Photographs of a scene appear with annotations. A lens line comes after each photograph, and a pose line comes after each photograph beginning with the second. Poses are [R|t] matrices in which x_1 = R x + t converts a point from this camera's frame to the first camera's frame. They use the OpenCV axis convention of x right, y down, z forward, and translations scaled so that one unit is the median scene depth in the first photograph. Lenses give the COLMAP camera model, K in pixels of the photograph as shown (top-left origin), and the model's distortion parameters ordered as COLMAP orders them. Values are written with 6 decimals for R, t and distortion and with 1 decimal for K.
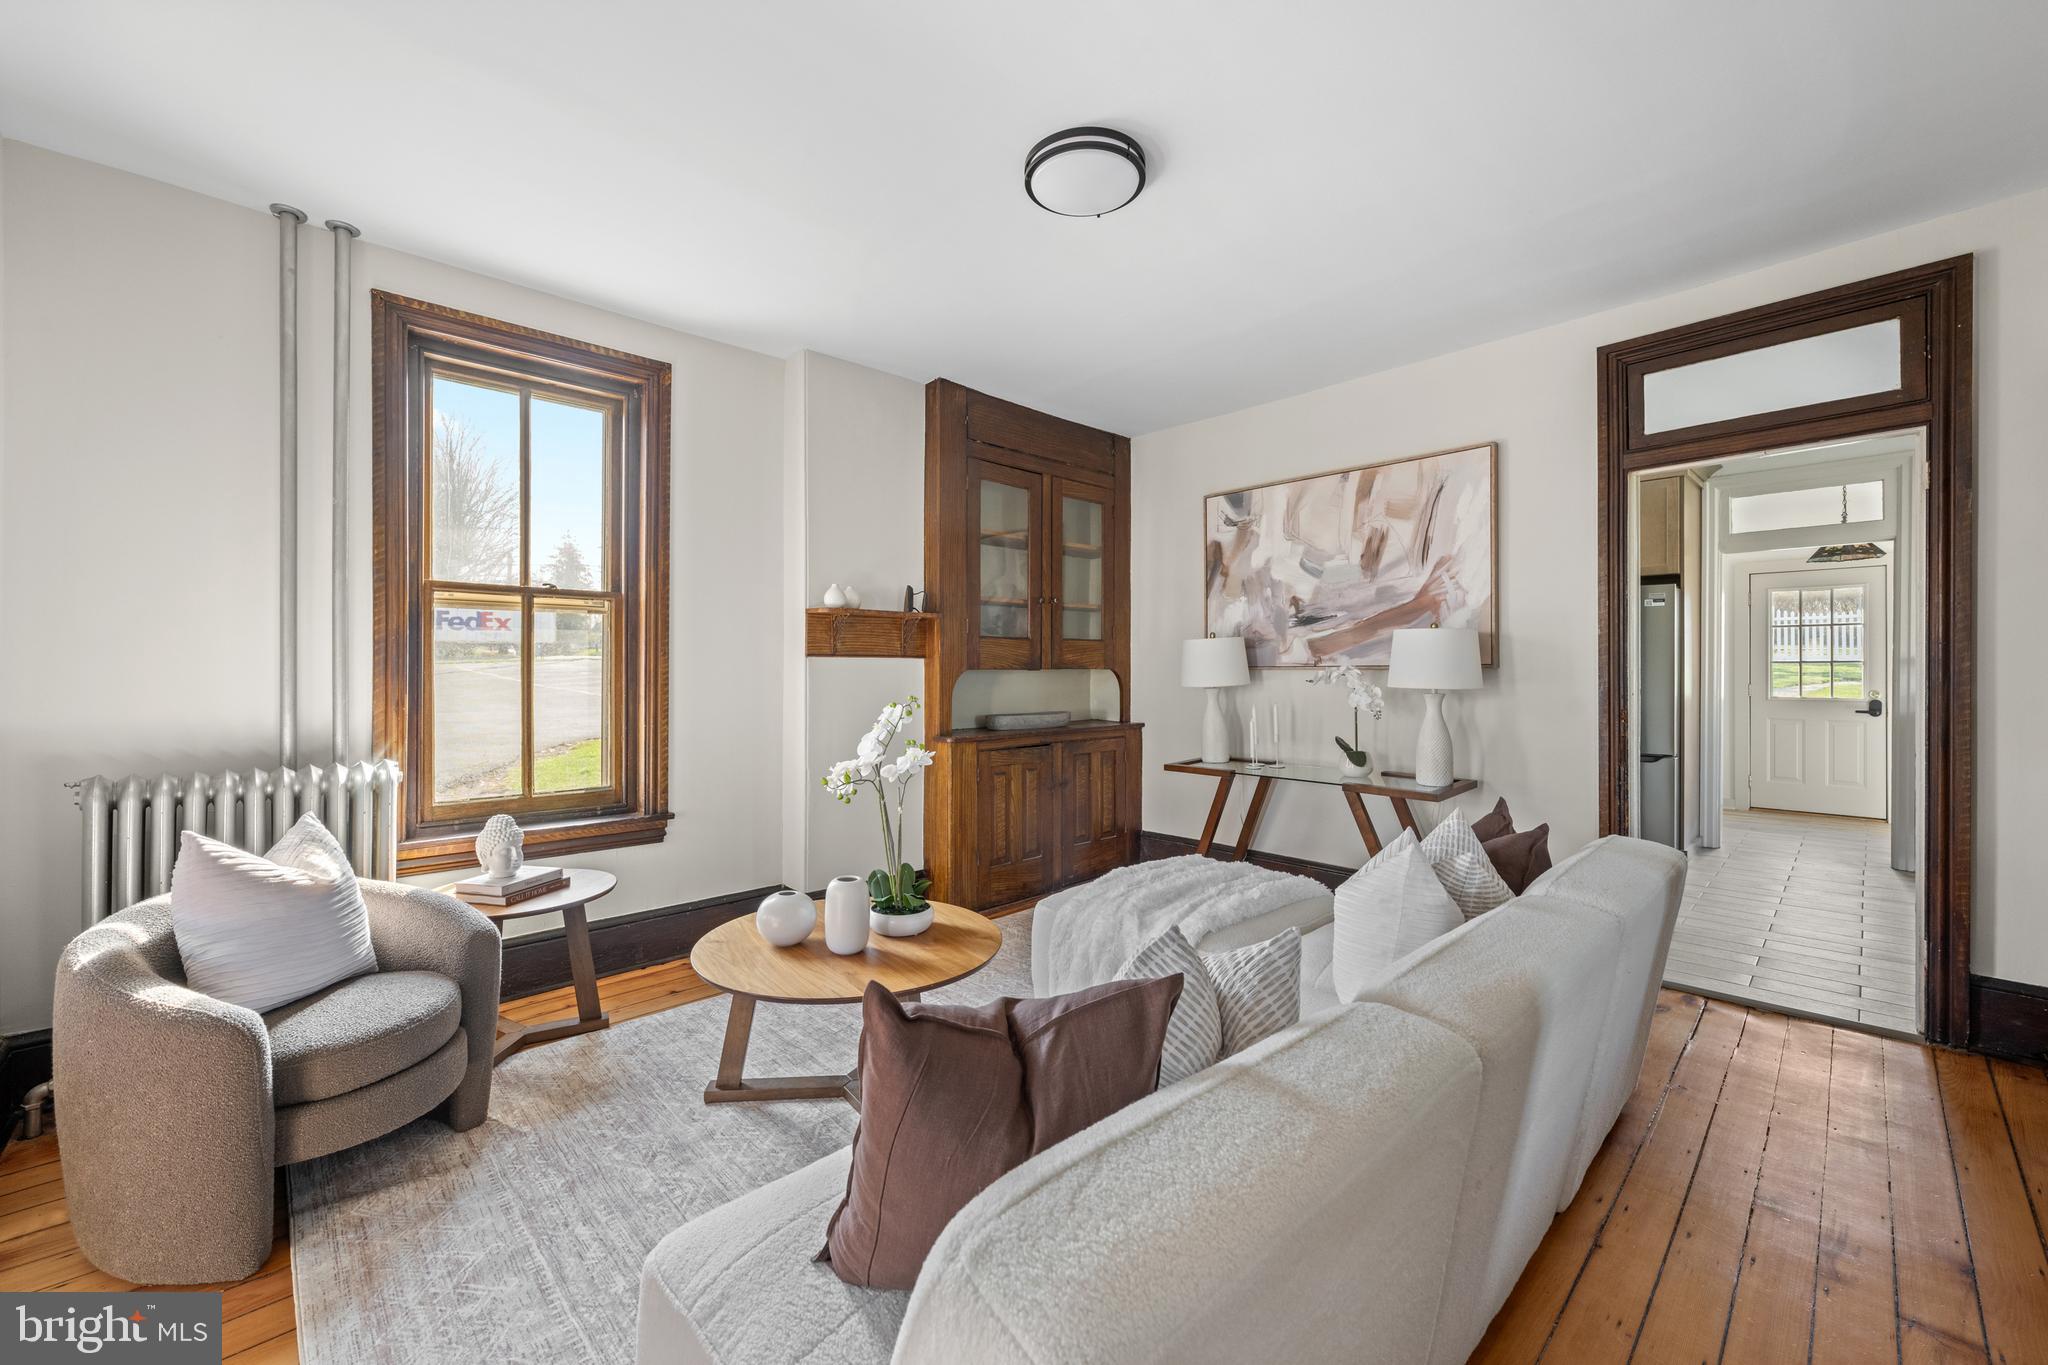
lens RADIAL K [[811.3, 0, 1023.5], [0, 811.3, 677.6], [0, 0, 1]] dist [0.000376, -0.000252]
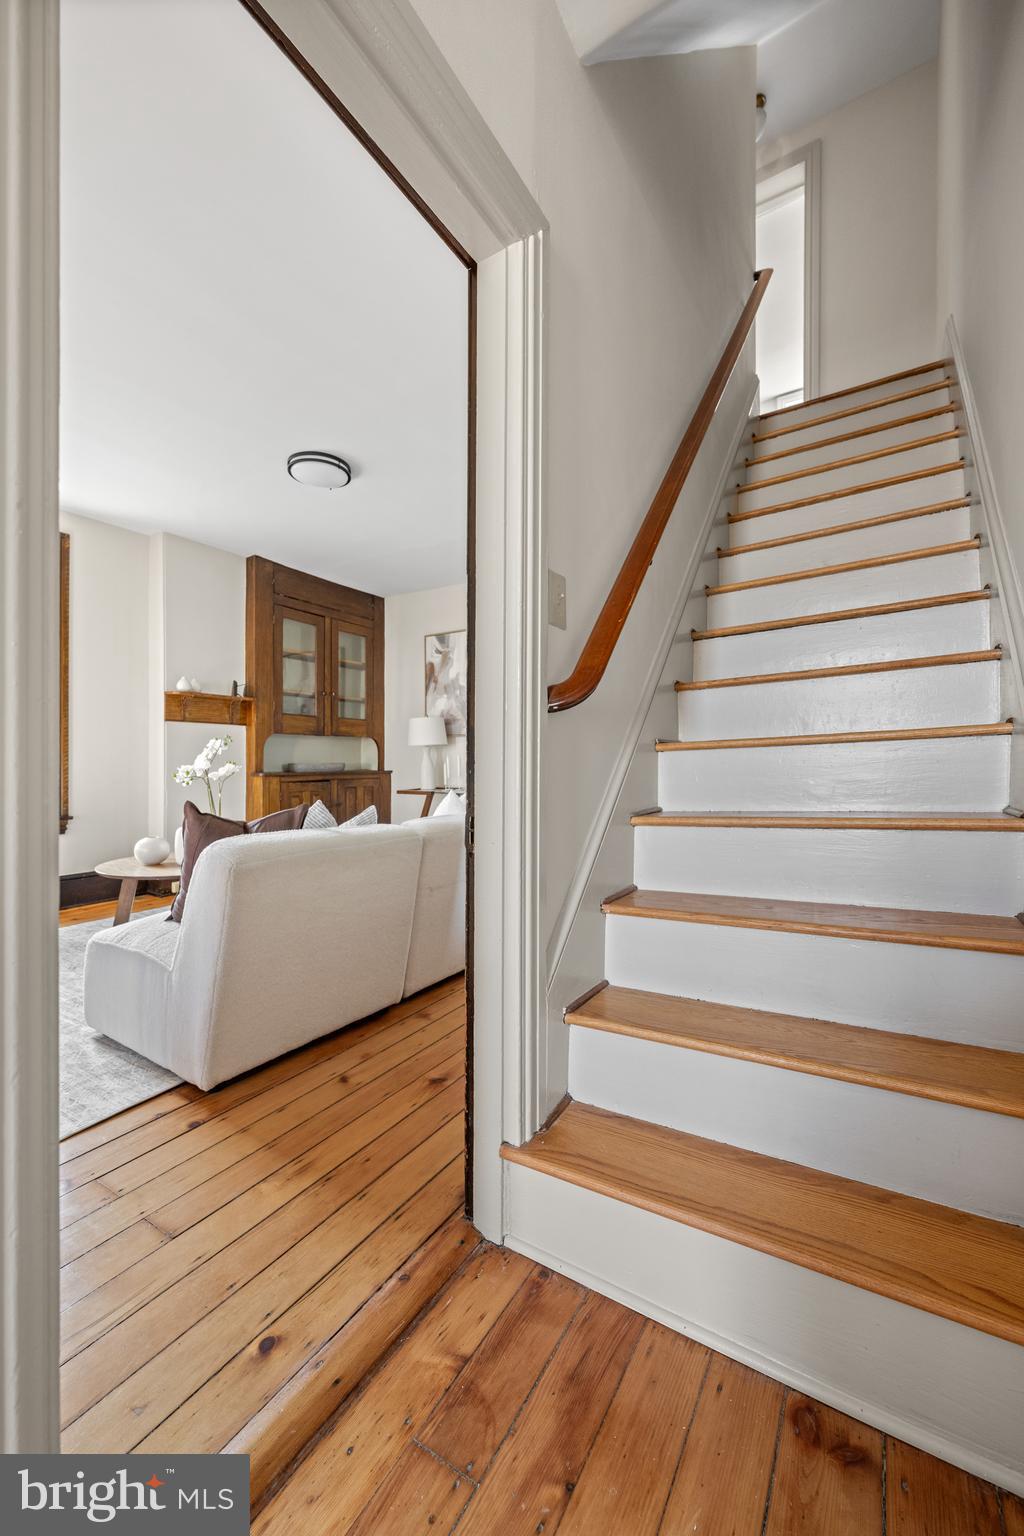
lens RADIAL K [[608.5, 0, 514.9], [0, 608.5, 768.1], [0, 0, 1]] dist [0.000376, -0.000252]
pose [[0.966836, 0.000233, 0.255397, 0.085925], [-0.000833, 0.999997, 0.002243, 0.056329], [-0.255395, -0.002381, 0.966834, -0.310197]]
